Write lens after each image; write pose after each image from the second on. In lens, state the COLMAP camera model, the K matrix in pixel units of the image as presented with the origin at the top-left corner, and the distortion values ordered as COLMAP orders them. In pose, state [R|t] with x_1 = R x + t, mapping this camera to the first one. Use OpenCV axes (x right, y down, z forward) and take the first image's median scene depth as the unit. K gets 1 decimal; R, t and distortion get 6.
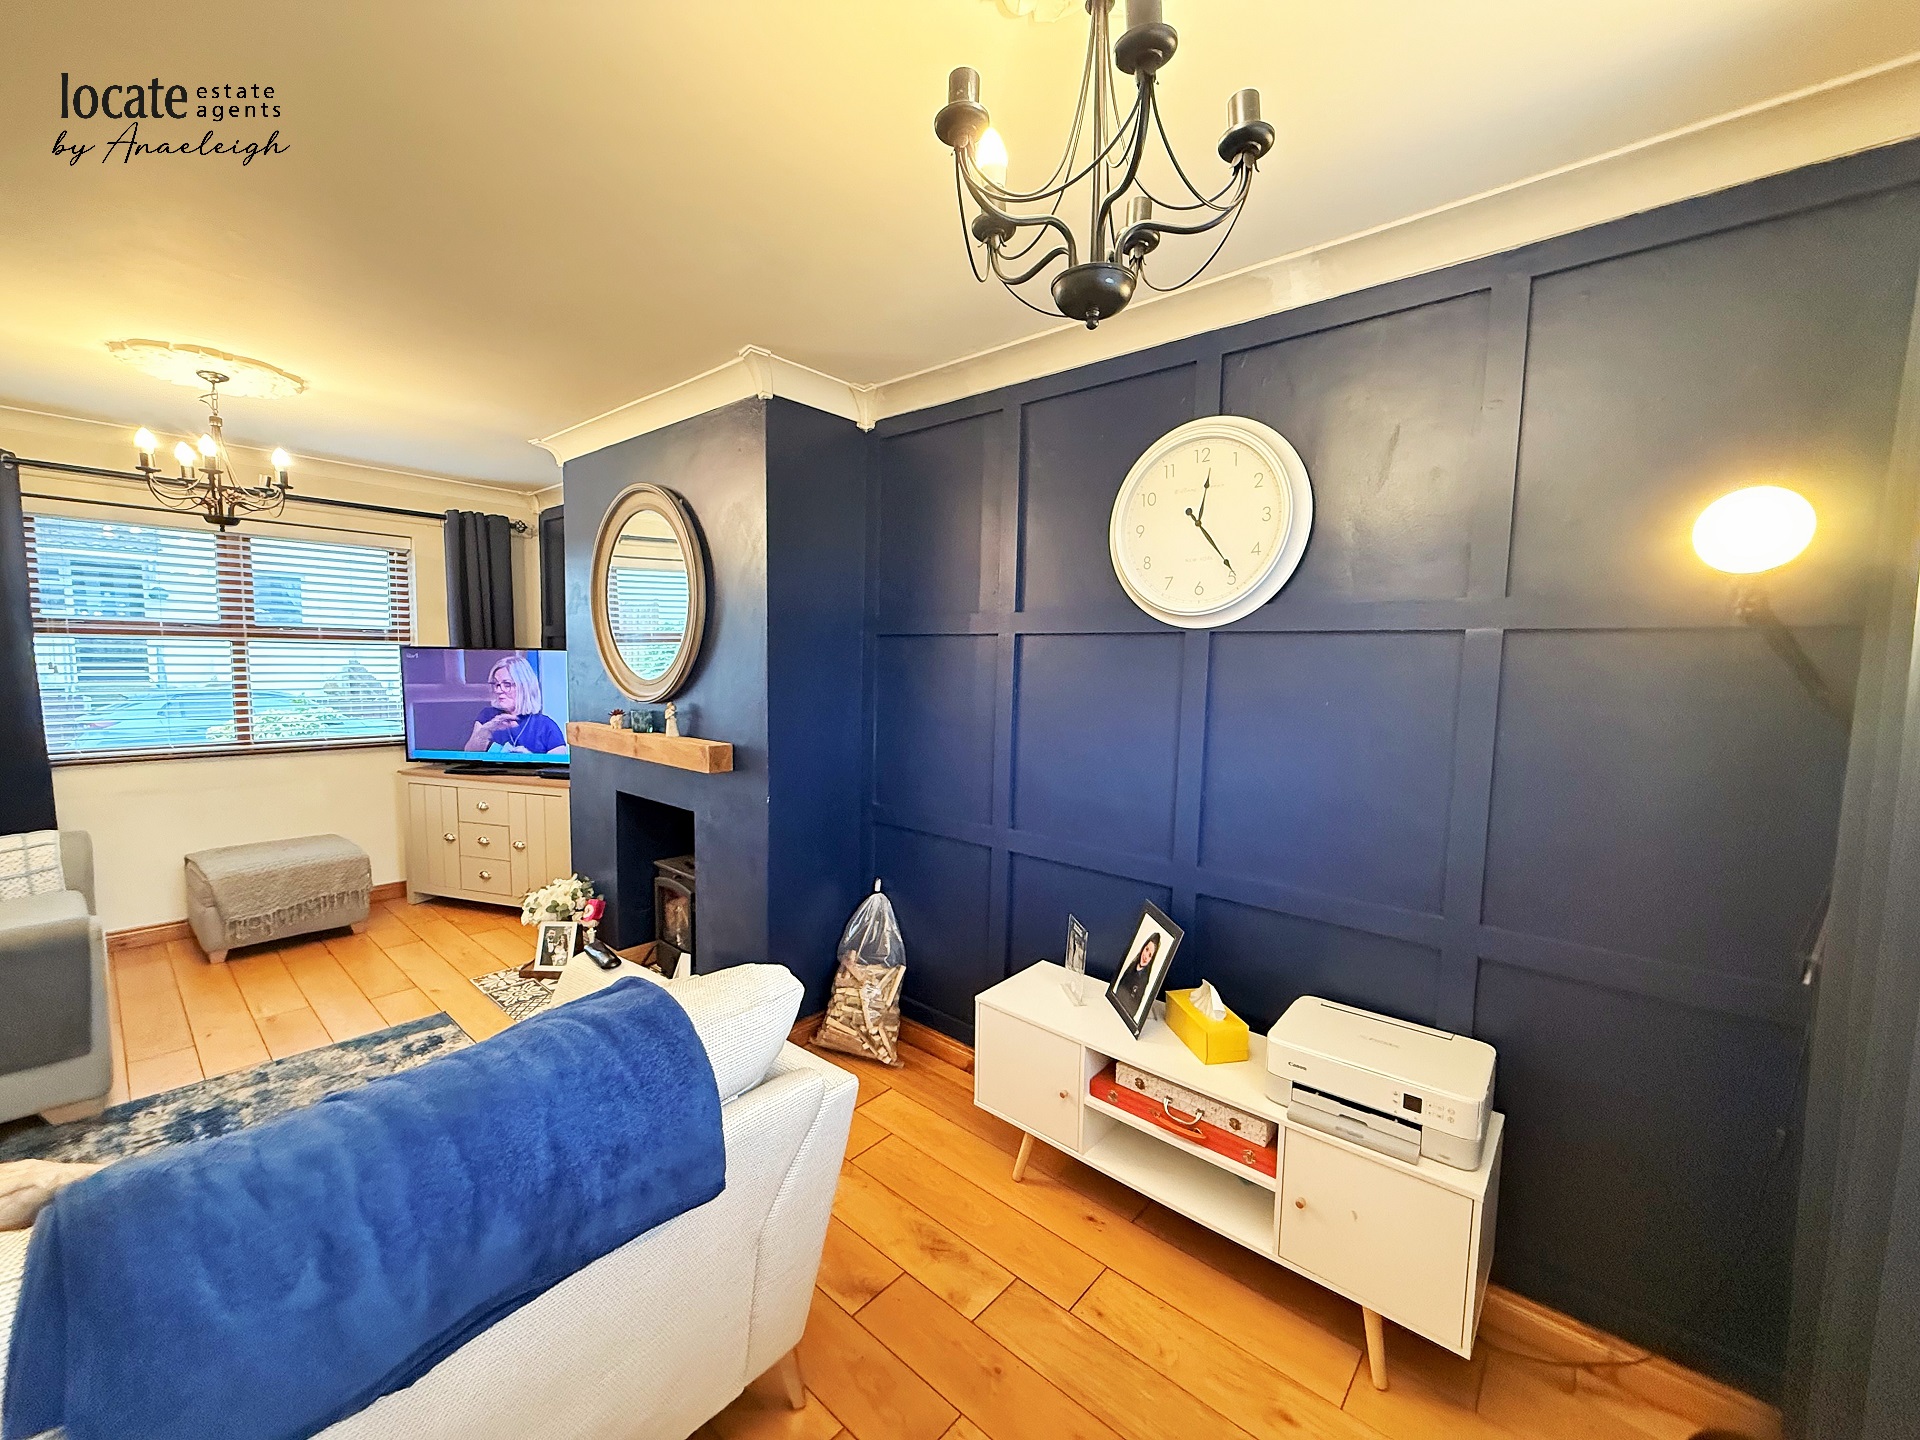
lens RADIAL K [[760.6, 0, 951.9], [0, 760.6, 717.5], [0, 0, 1]] dist [0.000646, -0.000698]
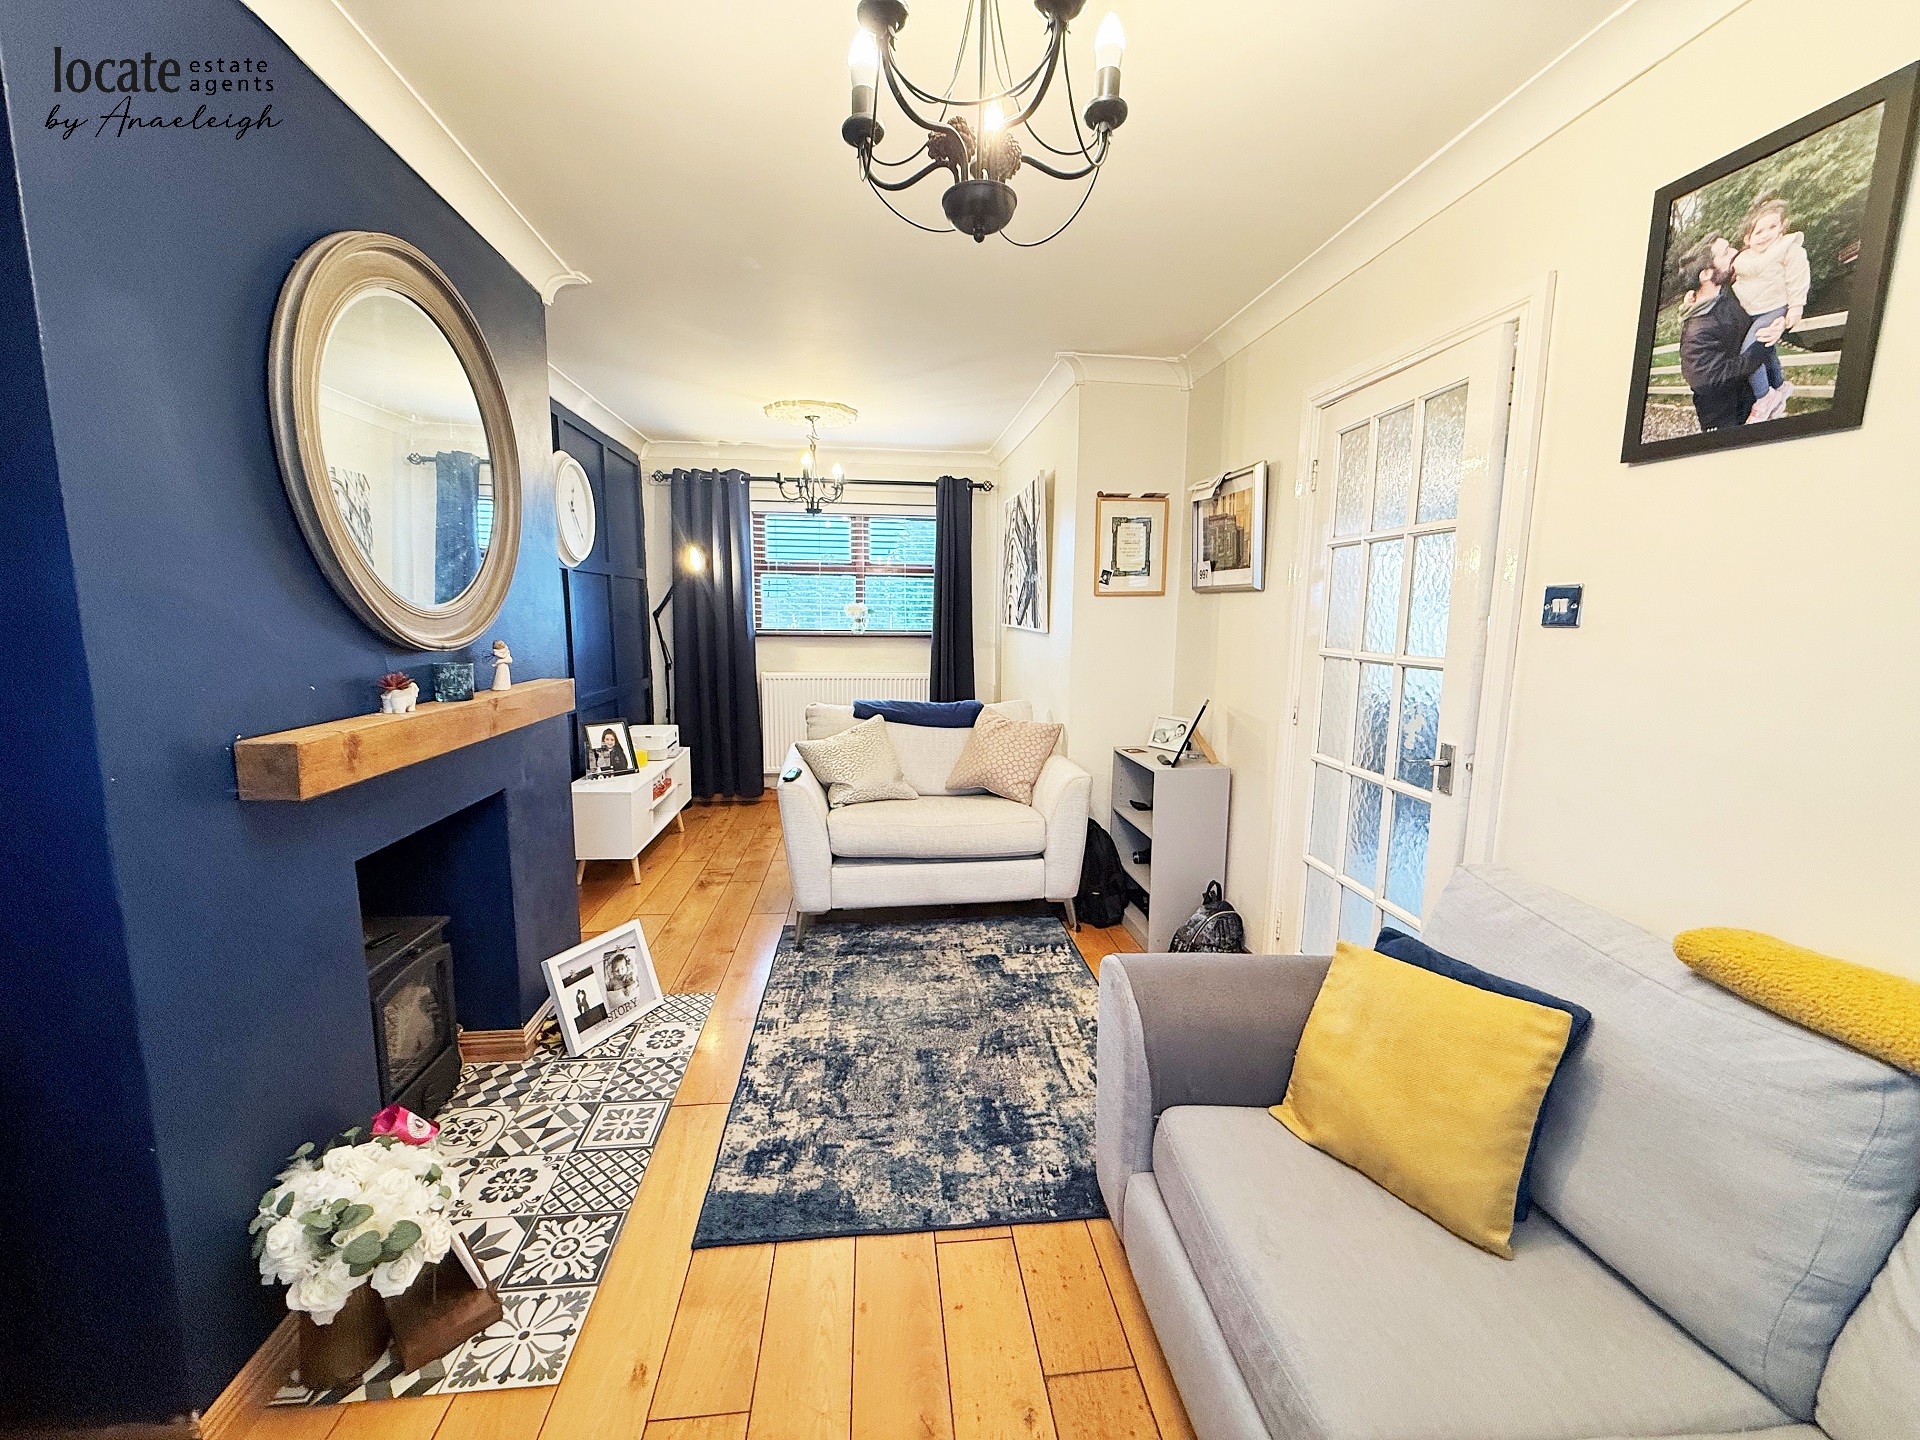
lens RADIAL K [[760.6, 0, 949.9], [0, 760.6, 718.1], [0, 0, 1]] dist [0.000646, -0.000698]
pose [[-0.729750, -0.123412, 0.672484, -0.990615], [0.026606, 0.977704, 0.208297, -0.072527], [-0.683197, 0.169897, -0.710195, 1.062921]]
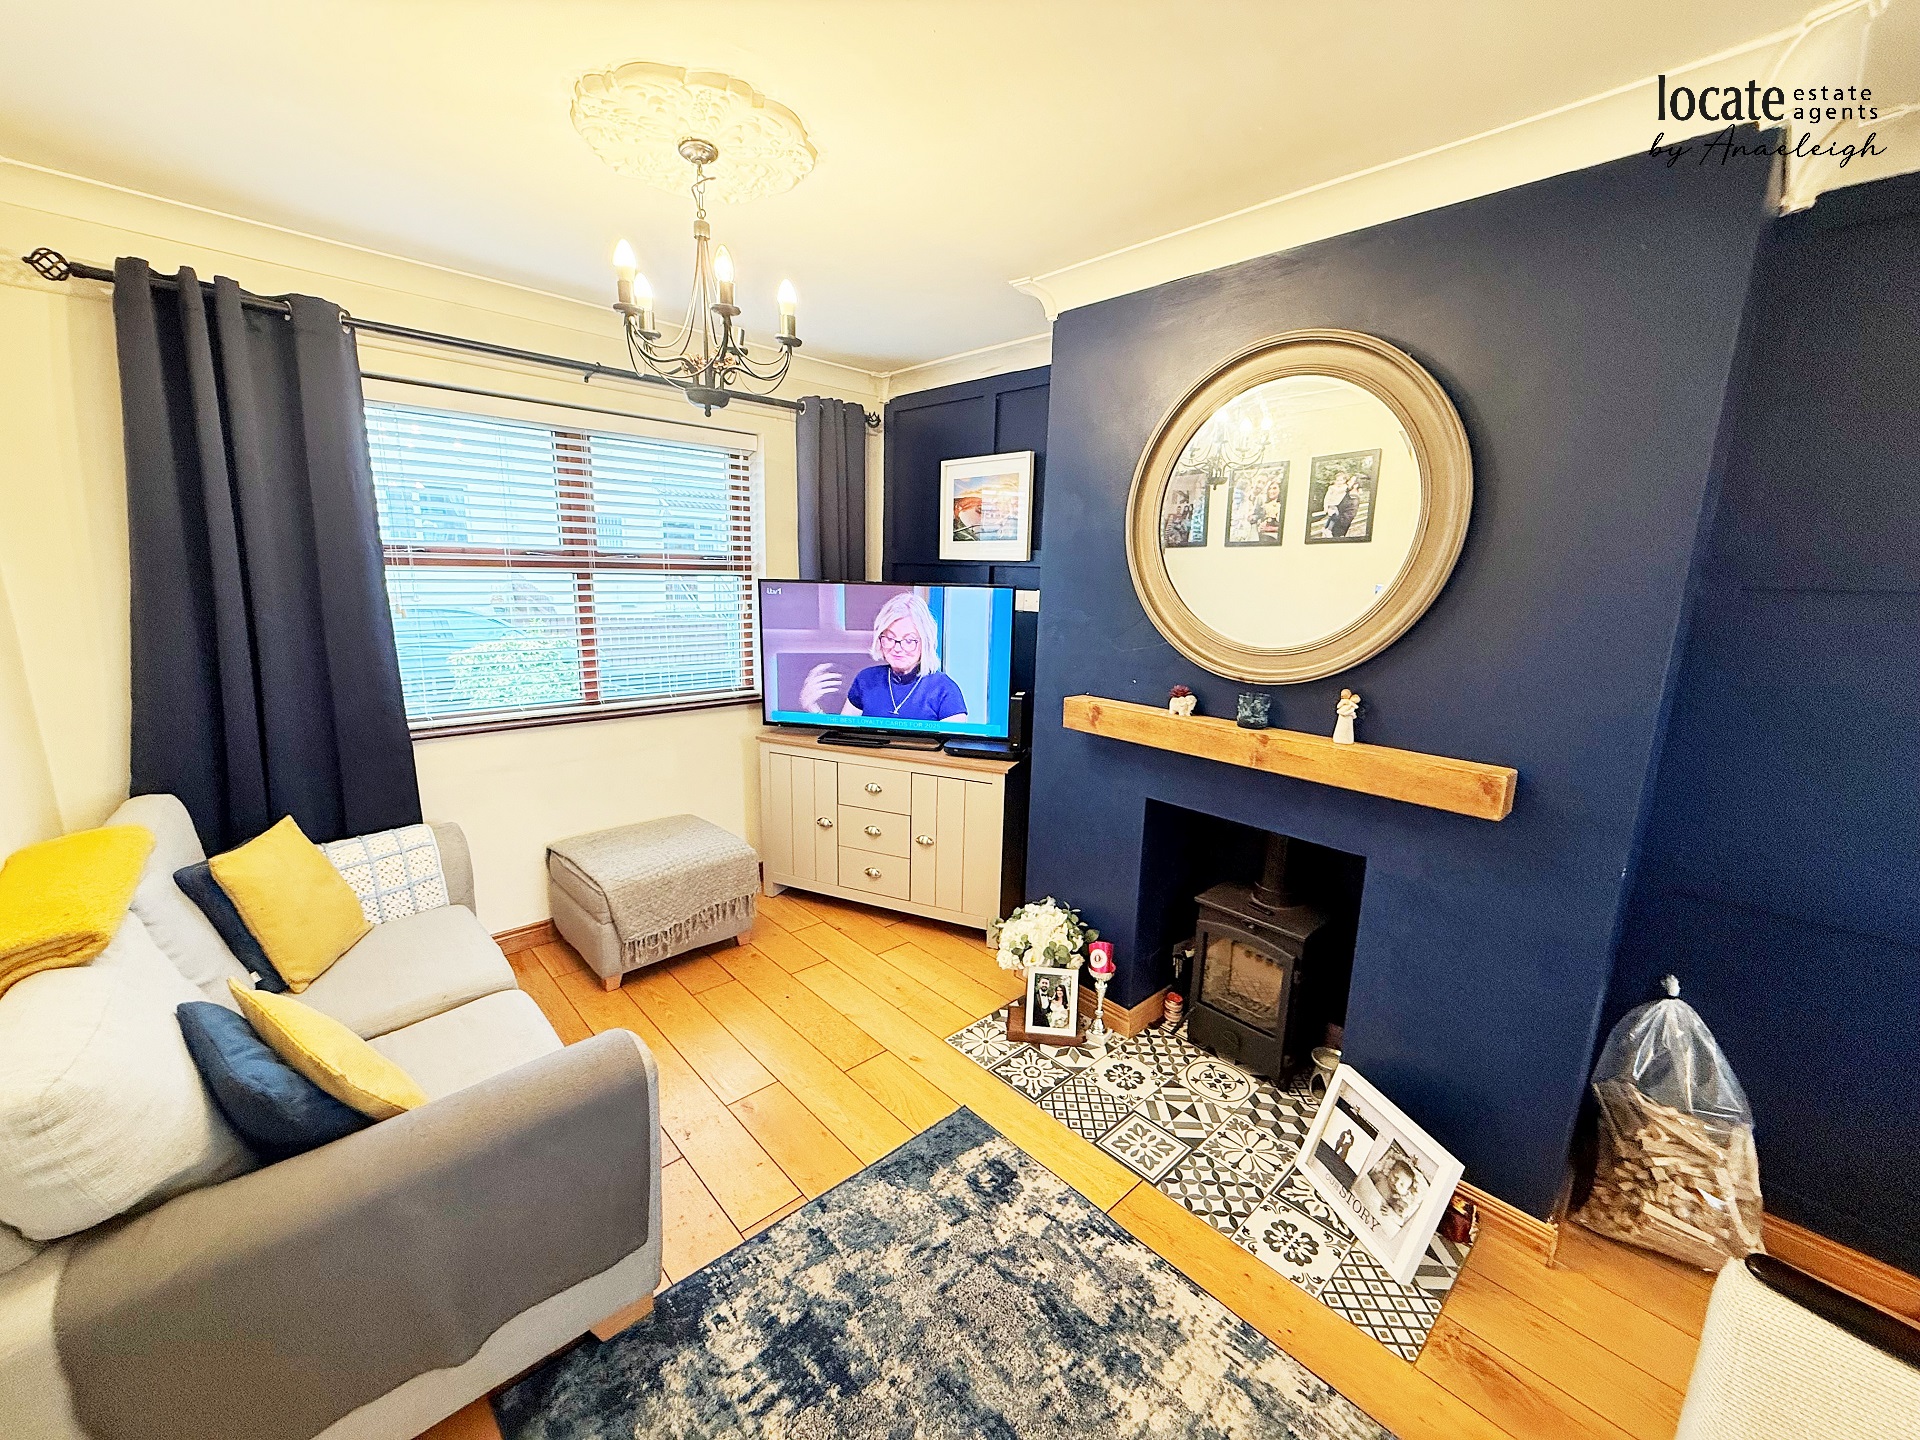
lens RADIAL K [[760.6, 0, 952.1], [0, 760.6, 717.1], [0, 0, 1]] dist [0.000646, -0.000698]
pose [[0.994111, 0.028045, -0.104677, -0.546733], [-0.016118, 0.993454, 0.113086, -0.054863], [0.107163, -0.110733, 0.988056, 0.290440]]
